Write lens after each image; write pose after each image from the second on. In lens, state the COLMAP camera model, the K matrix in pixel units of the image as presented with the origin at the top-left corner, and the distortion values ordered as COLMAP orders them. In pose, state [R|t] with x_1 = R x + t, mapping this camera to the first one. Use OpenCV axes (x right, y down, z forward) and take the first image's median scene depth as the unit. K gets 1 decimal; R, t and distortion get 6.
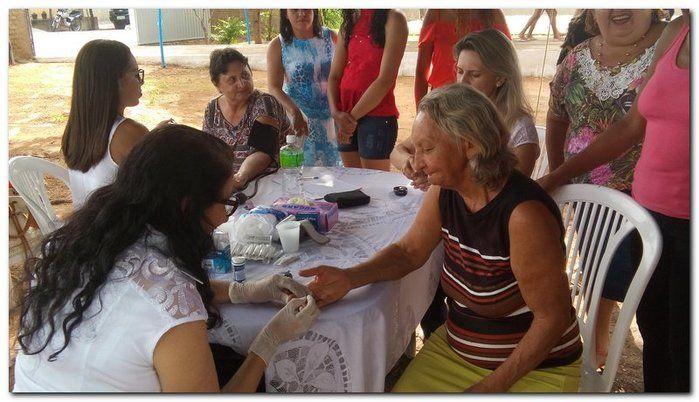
lens RADIAL K [[537.6, 0, 349.5], [0, 537.6, 201.0], [0, 0, 1]] dist [-0.095264, -0.002235]
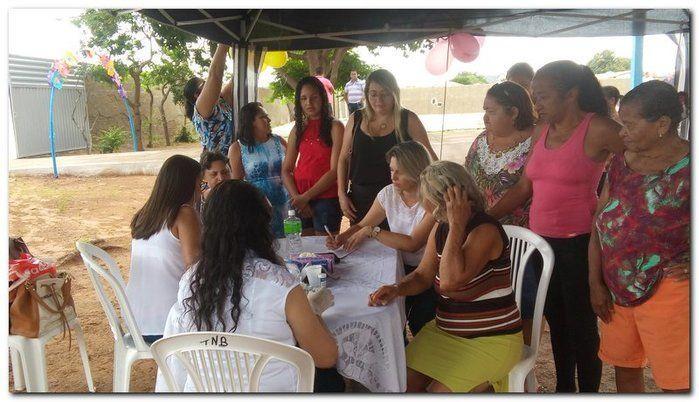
lens RADIAL K [[537.6, 0, 349.5], [0, 537.6, 201.0], [0, 0, 1]] dist [-0.095264, -0.002235]
pose [[0.970432, -0.050834, 0.235959, -0.313605], [0.094690, 0.979384, -0.178439, 0.122159], [-0.222024, 0.195506, 0.955240, -0.368754]]
